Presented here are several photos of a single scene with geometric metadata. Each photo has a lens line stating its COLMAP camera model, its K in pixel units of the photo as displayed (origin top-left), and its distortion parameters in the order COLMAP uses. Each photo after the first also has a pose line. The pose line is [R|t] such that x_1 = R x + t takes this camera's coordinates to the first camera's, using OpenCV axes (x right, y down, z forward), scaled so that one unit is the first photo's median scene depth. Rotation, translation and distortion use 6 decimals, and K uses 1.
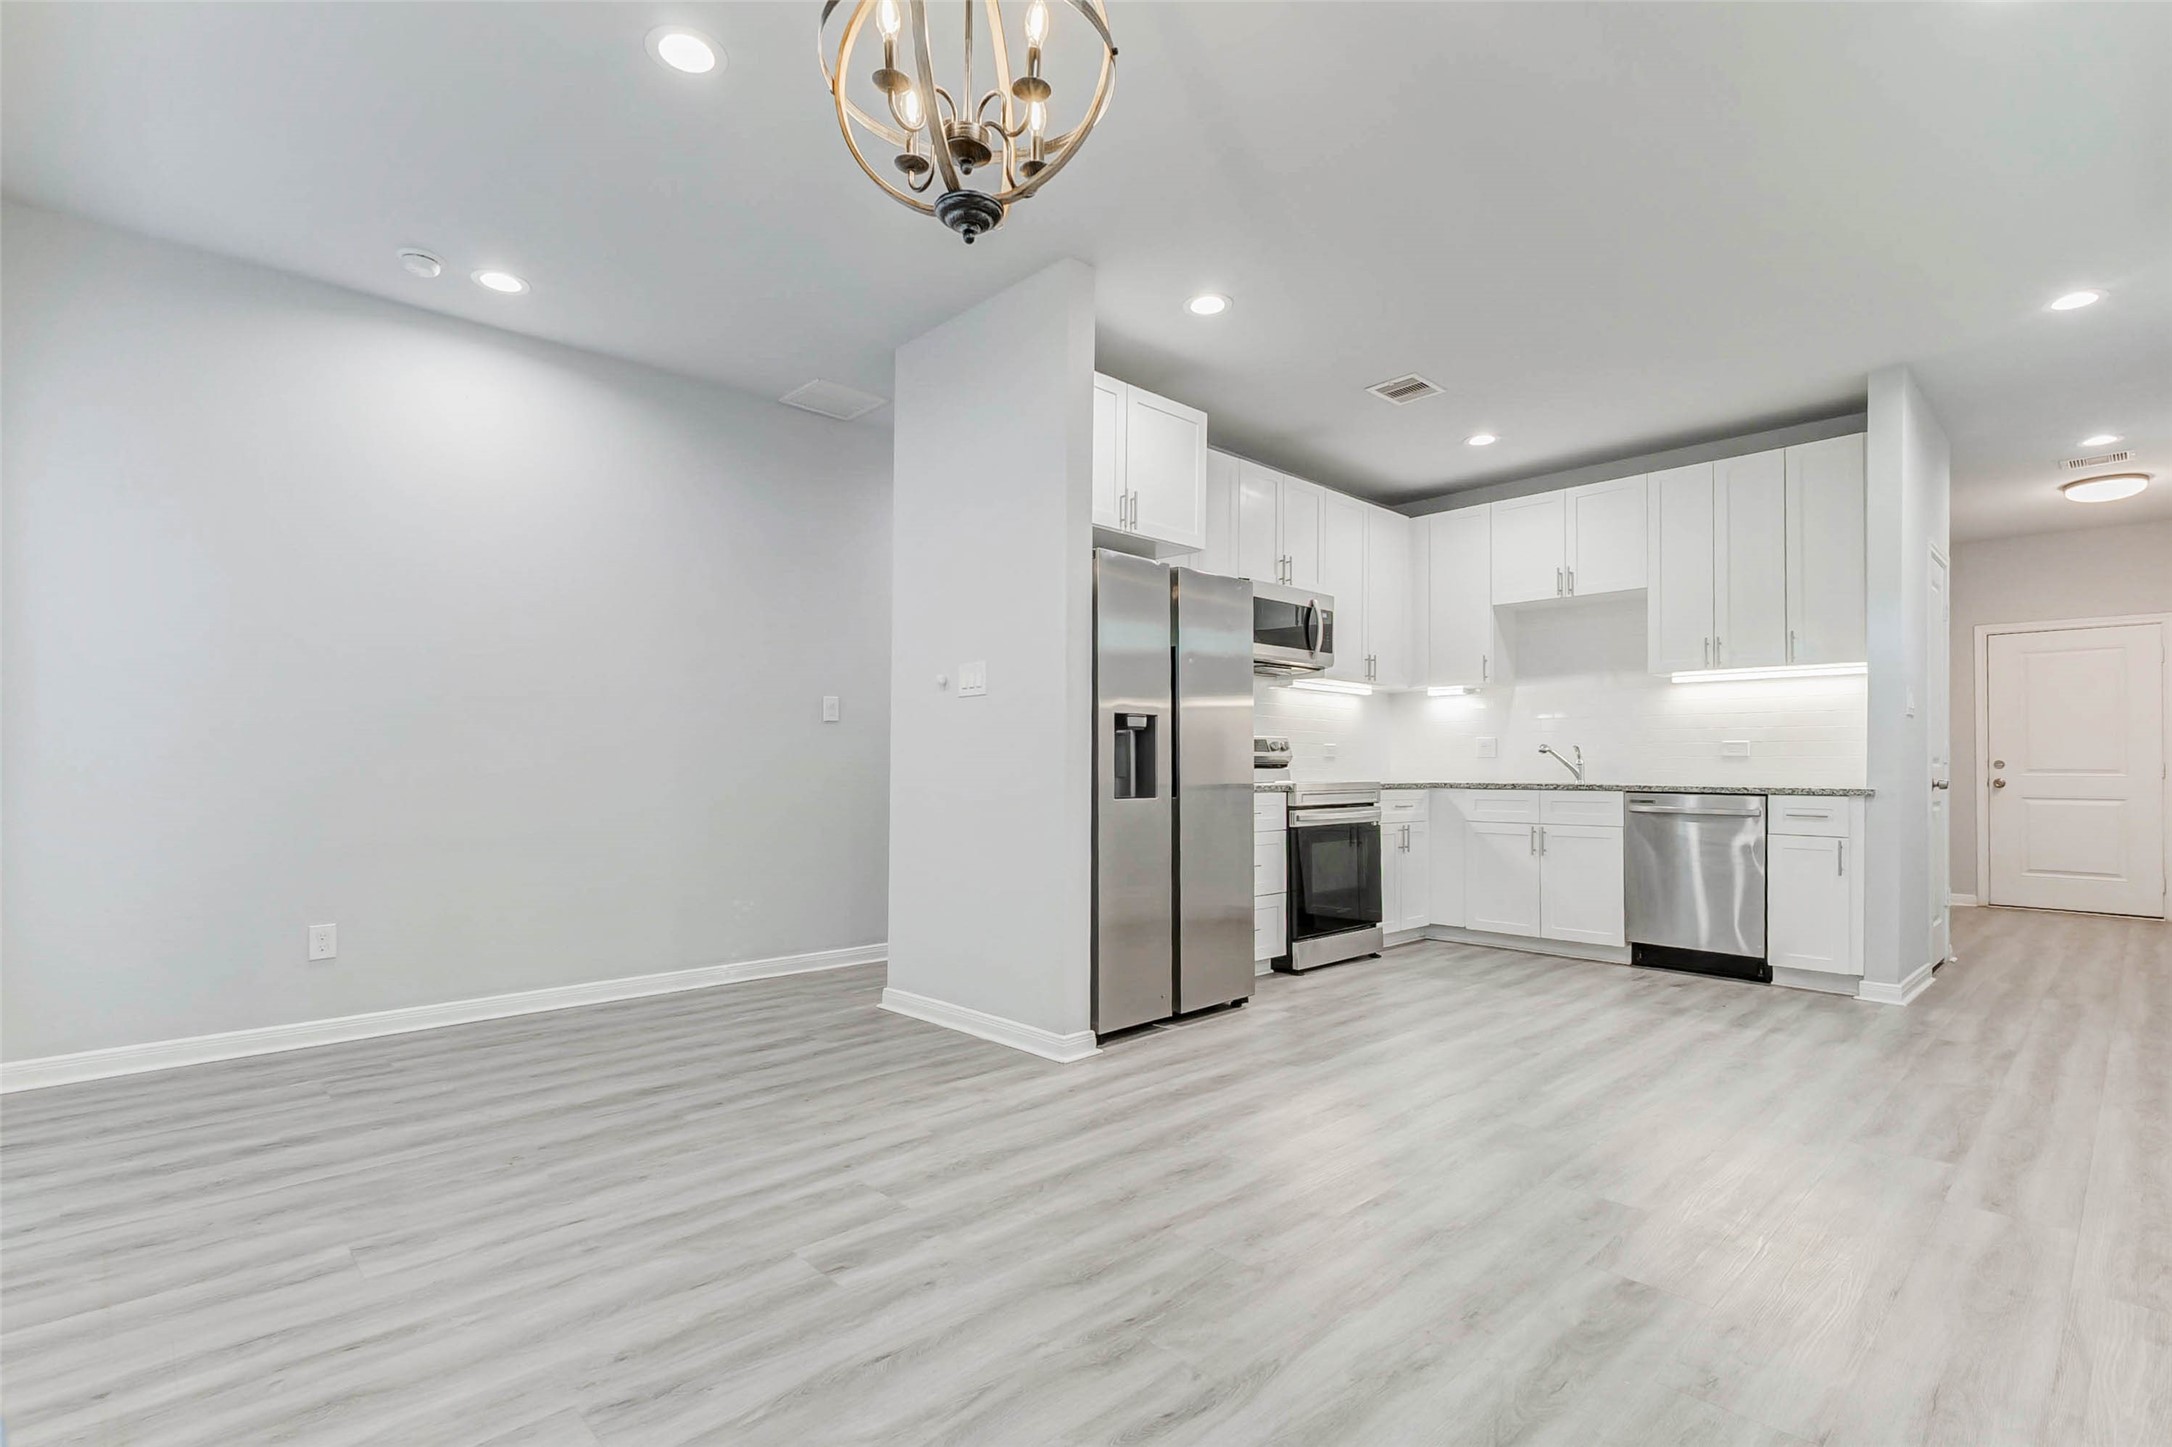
lens RADIAL K [[1023.5, 0, 1083.4], [0, 1023.5, 756.1], [0, 0, 1]] dist [0.000155, -0.000178]
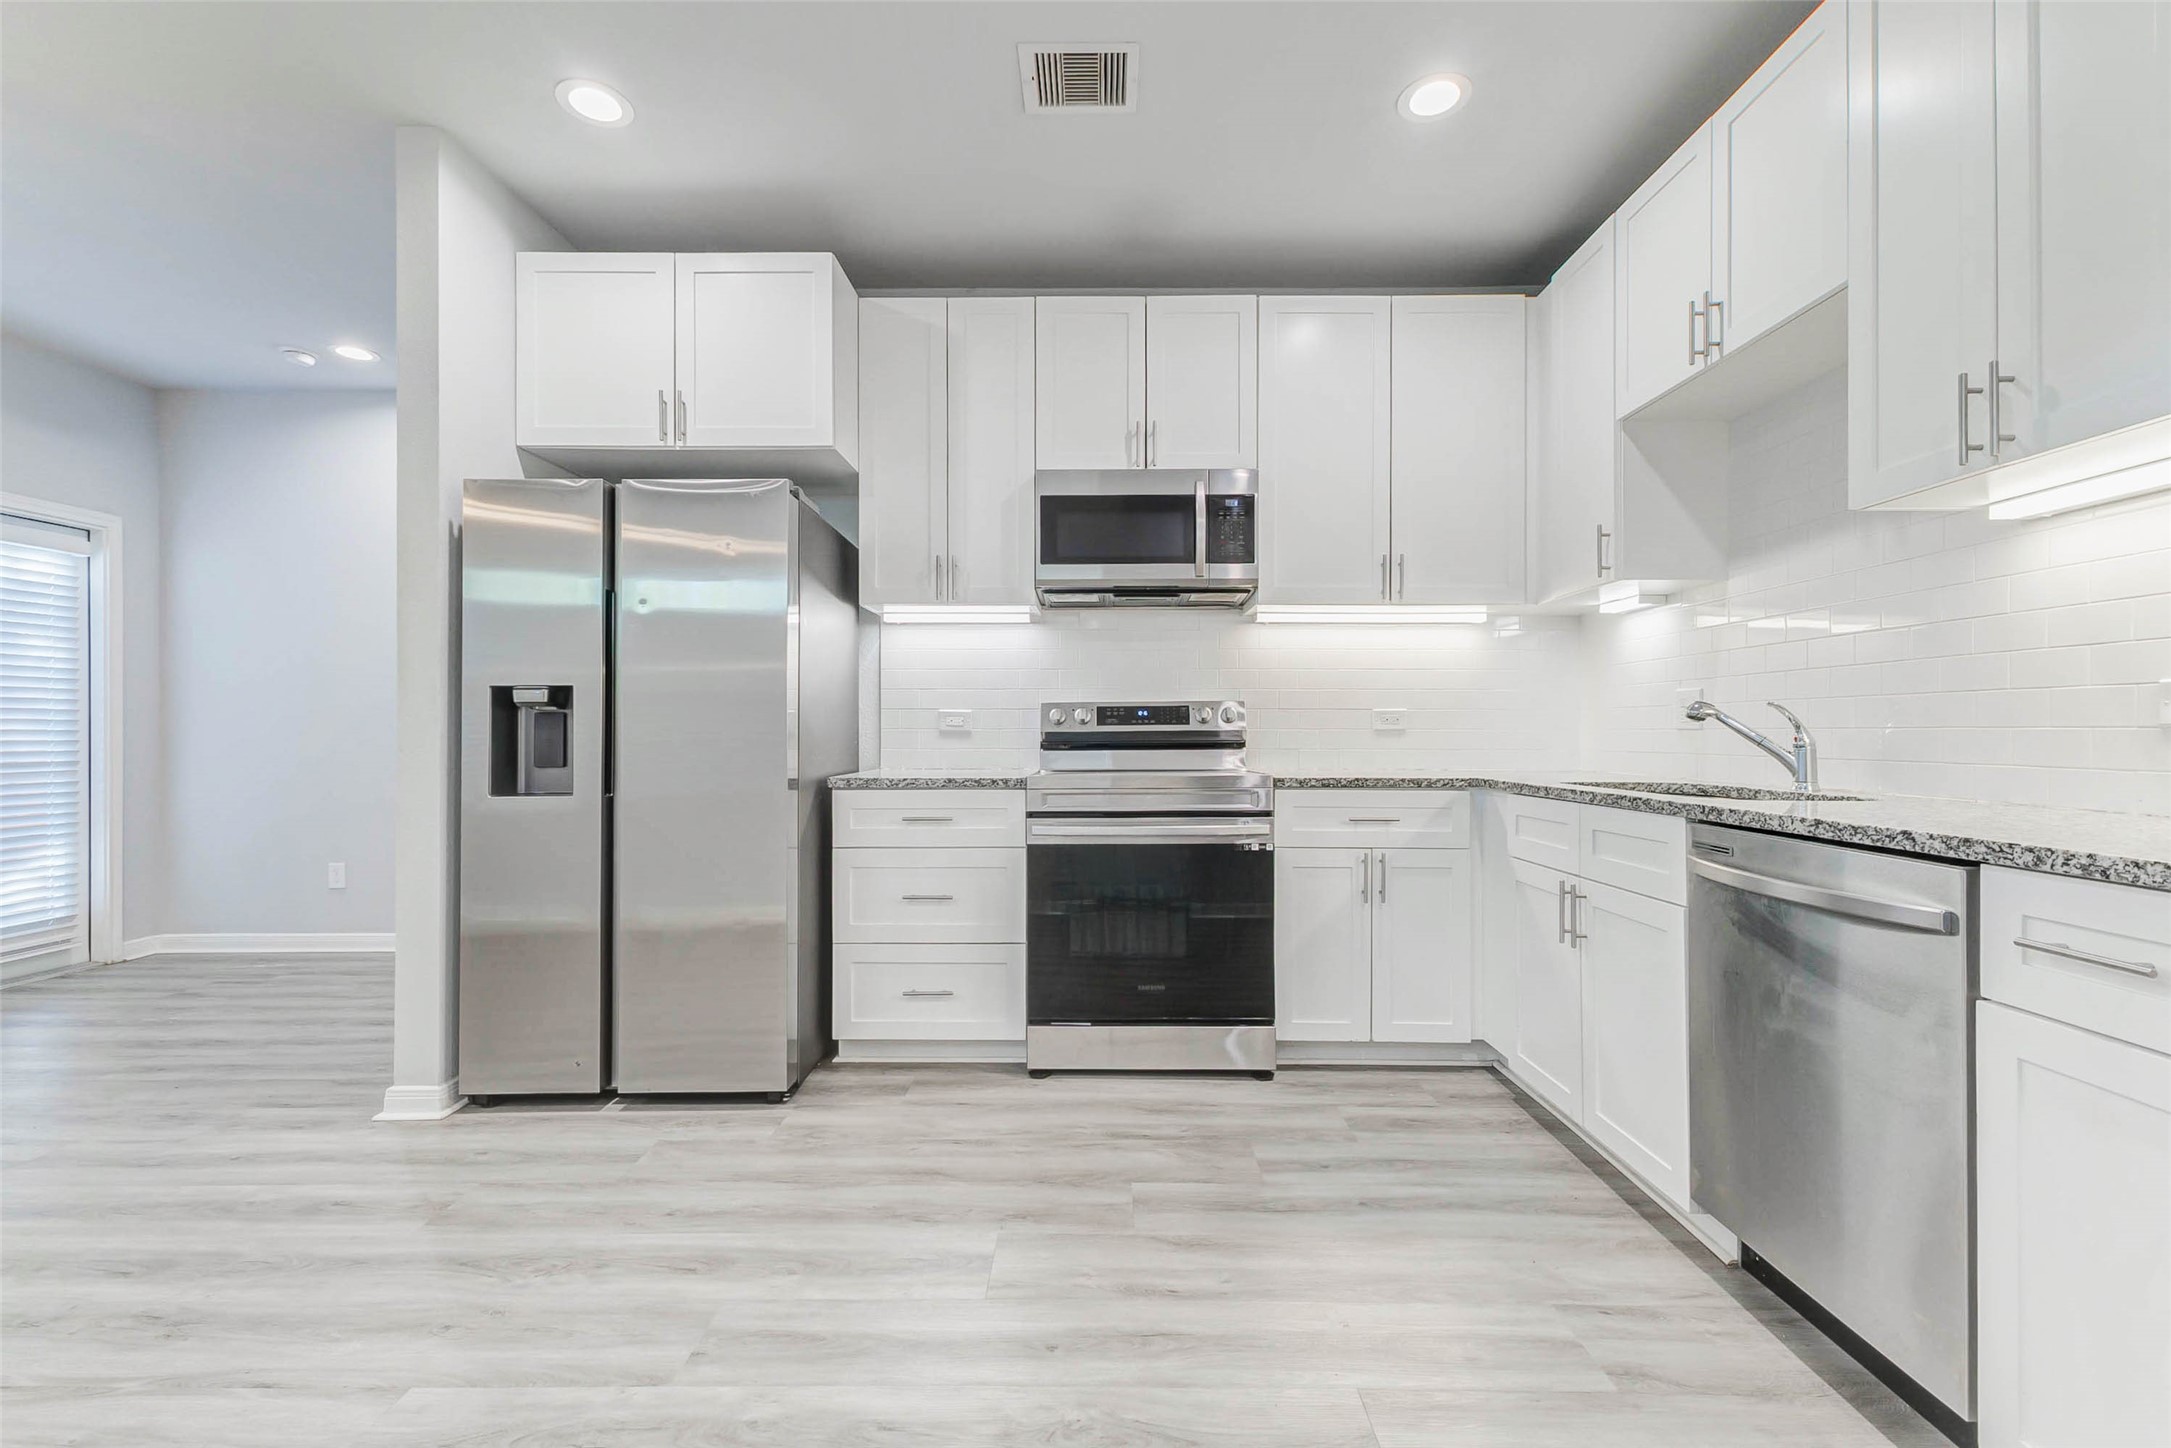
lens RADIAL K [[944.4, 0, 1085.5], [0, 944.4, 724.0], [0, 0, 1]] dist [0.021655, -0.008013]
pose [[0.719849, -0.010040, -0.694059, 0.643263], [0.010171, 0.999941, -0.003916, -0.002986], [0.694057, -0.004241, 0.719908, 0.597611]]
